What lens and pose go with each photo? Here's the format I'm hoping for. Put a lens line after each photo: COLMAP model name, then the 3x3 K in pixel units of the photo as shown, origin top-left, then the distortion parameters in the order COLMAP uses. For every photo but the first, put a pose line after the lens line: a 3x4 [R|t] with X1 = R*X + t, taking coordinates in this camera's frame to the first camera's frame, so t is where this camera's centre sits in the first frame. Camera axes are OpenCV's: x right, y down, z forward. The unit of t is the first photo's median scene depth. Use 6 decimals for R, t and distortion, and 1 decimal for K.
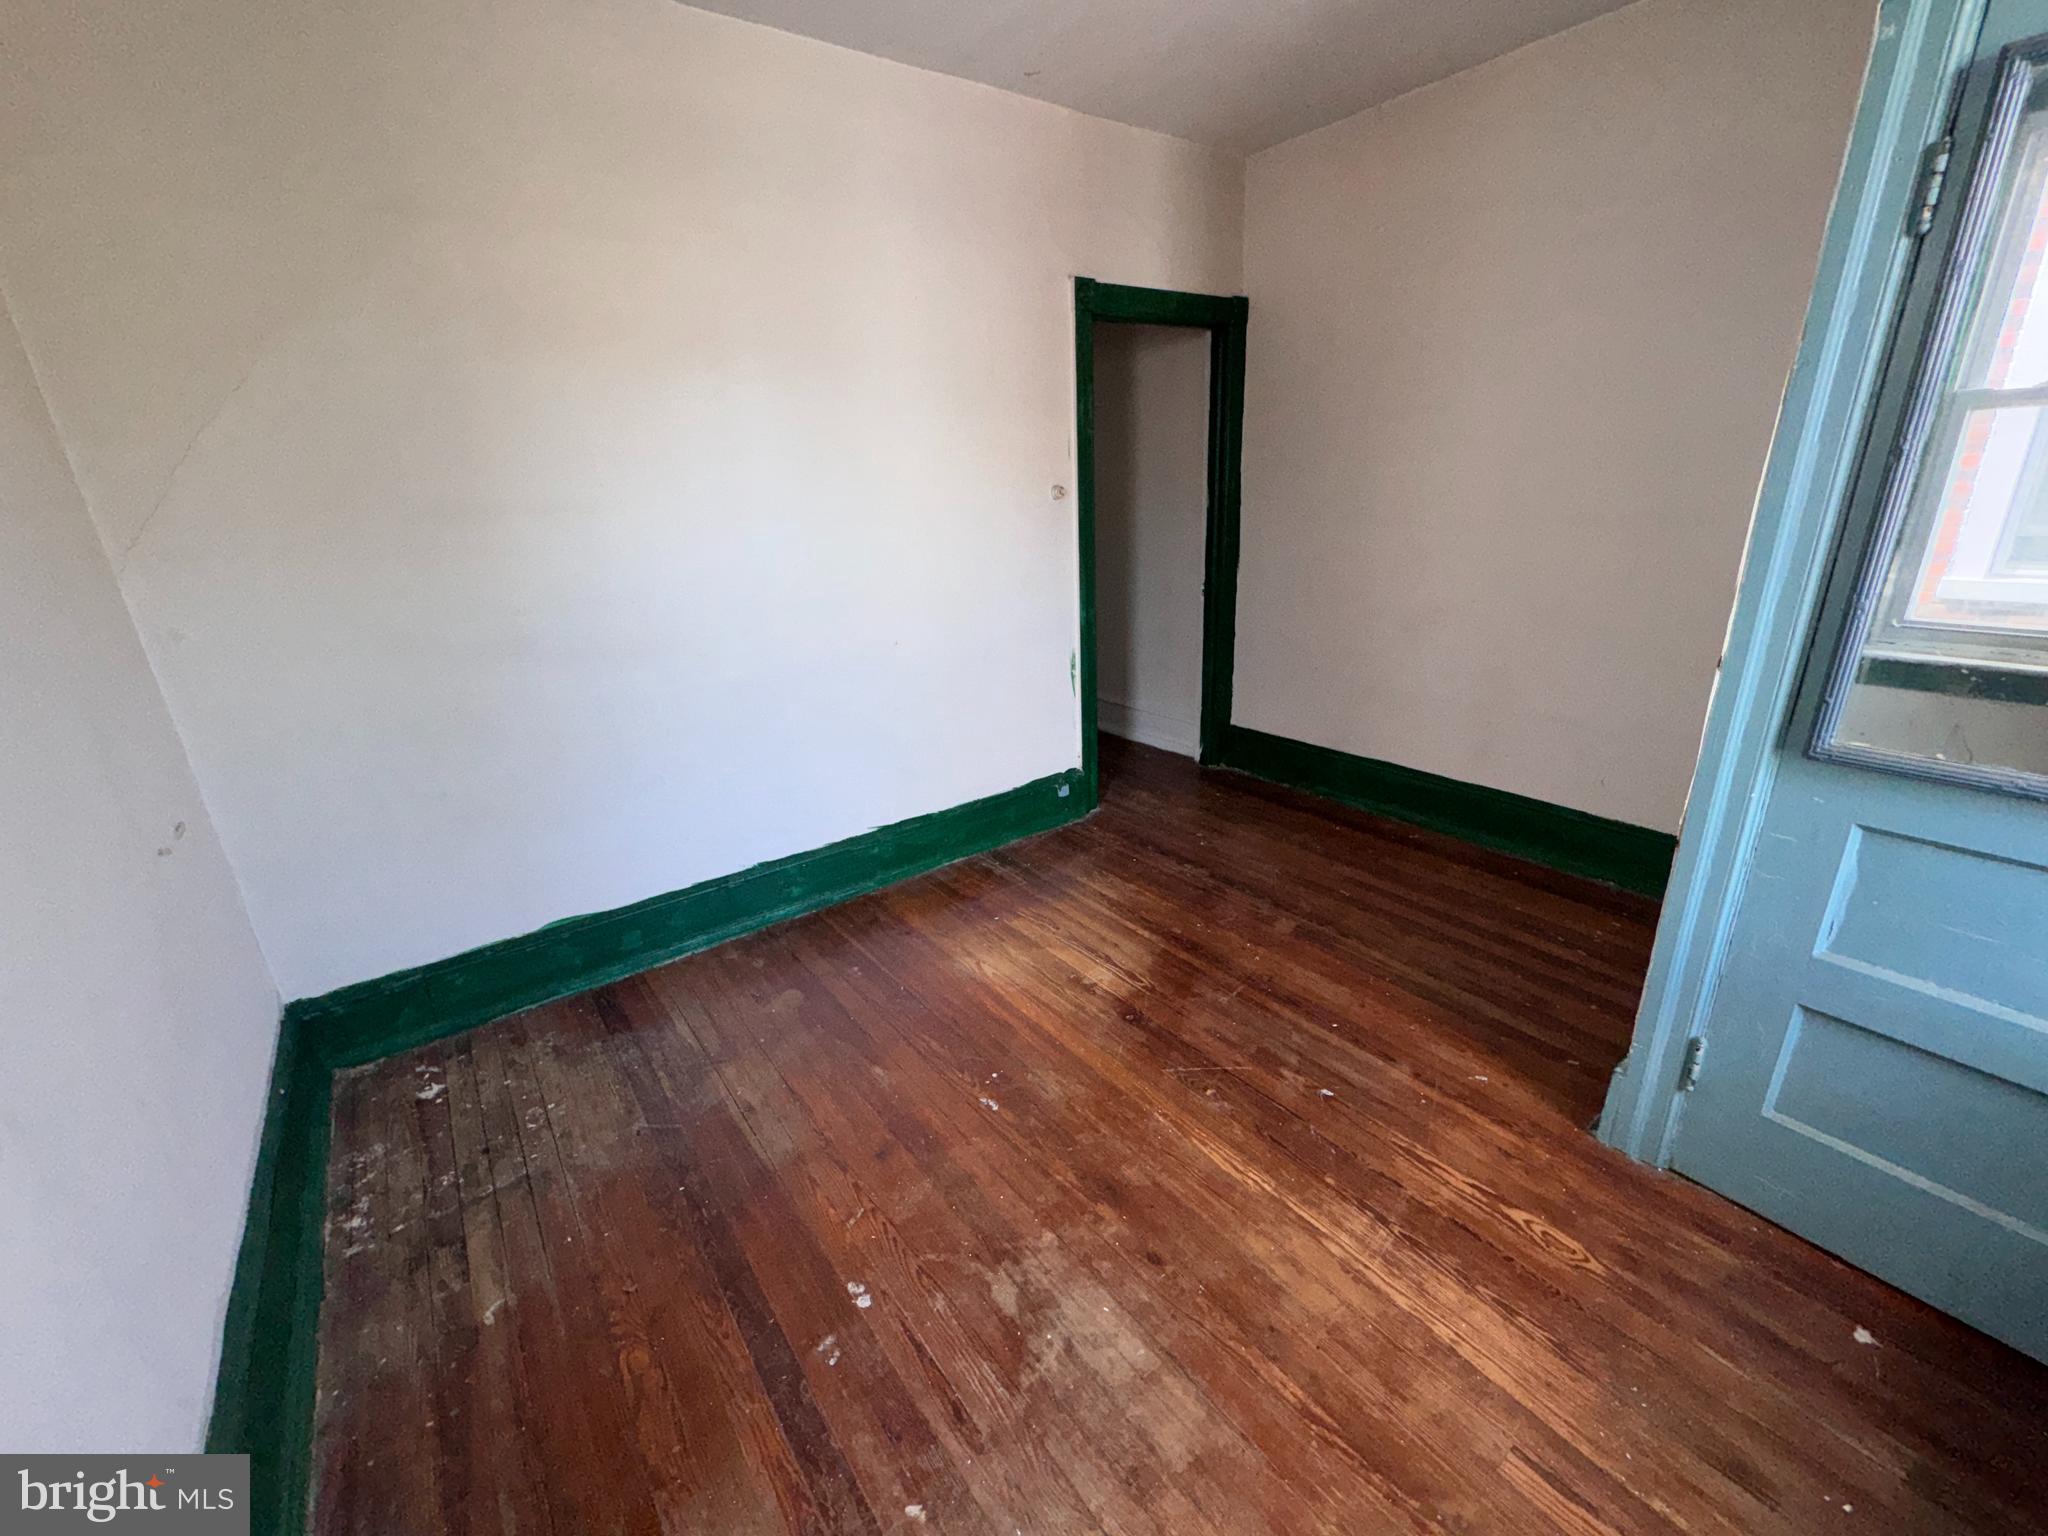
lens RADIAL K [[824.1, 0, 1024.0], [0, 824.1, 768.0], [0, 0, 1]] dist [-0.001401, -0.000138]
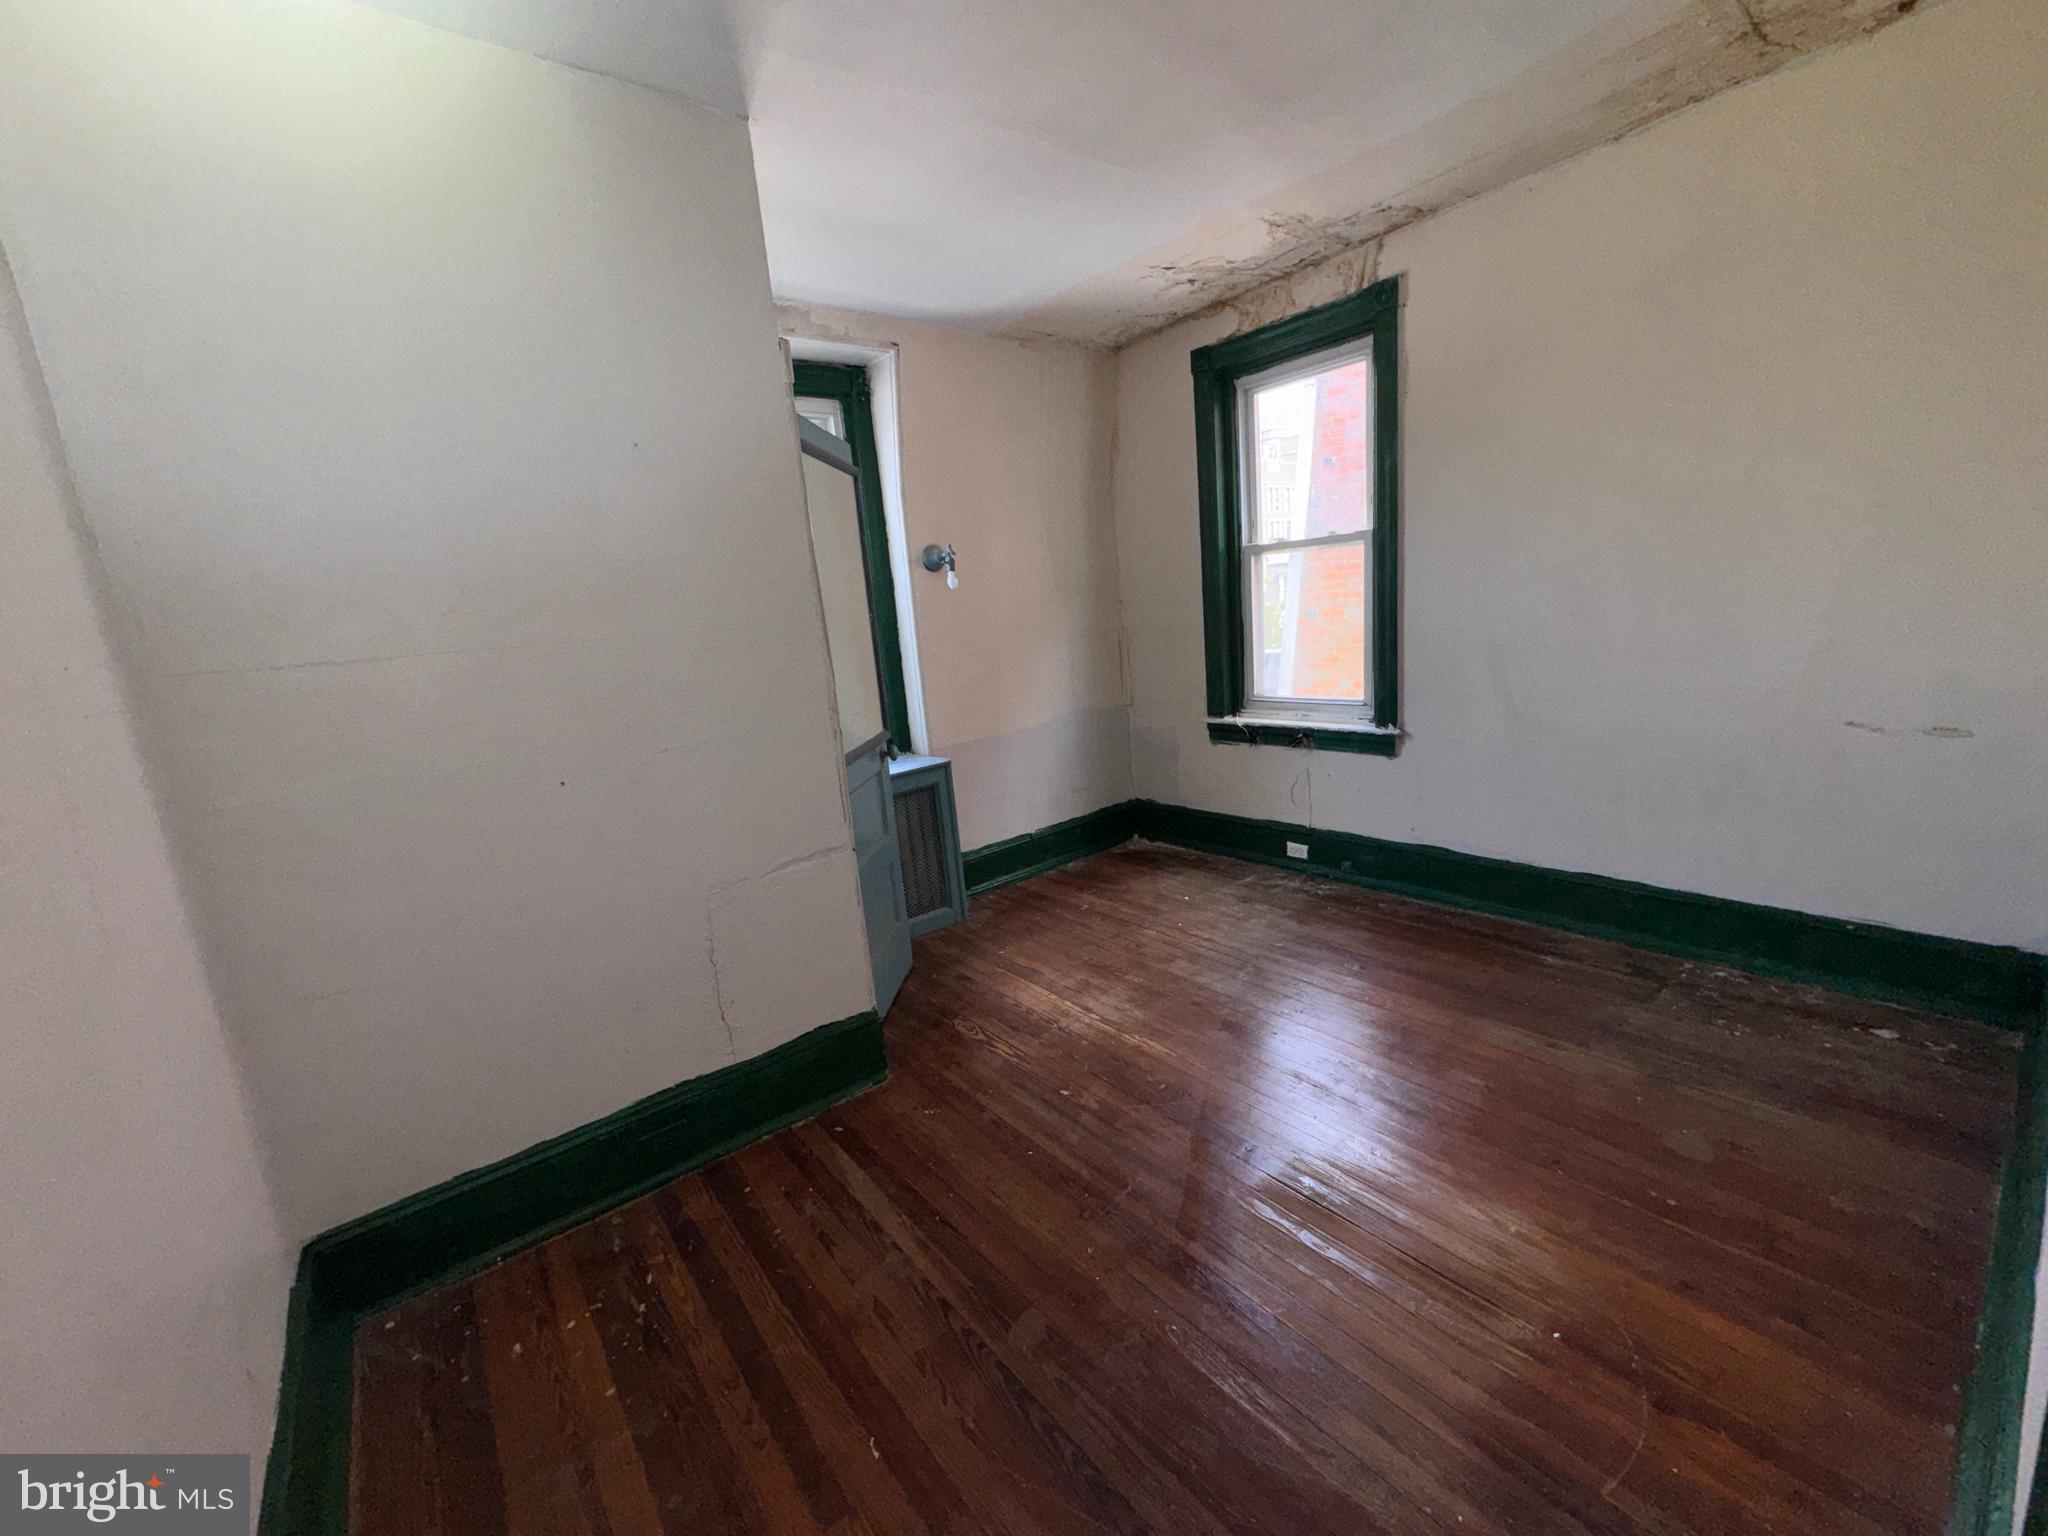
lens RADIAL K [[824.1, 0, 1024.0], [0, 824.1, 768.0], [0, 0, 1]] dist [-0.001401, -0.000138]
pose [[-0.990494, 0.137539, 0.002148, 0.420095], [0.119260, 0.850866, 0.511668, -0.724089], [0.068547, 0.507060, -0.859181, 2.083243]]
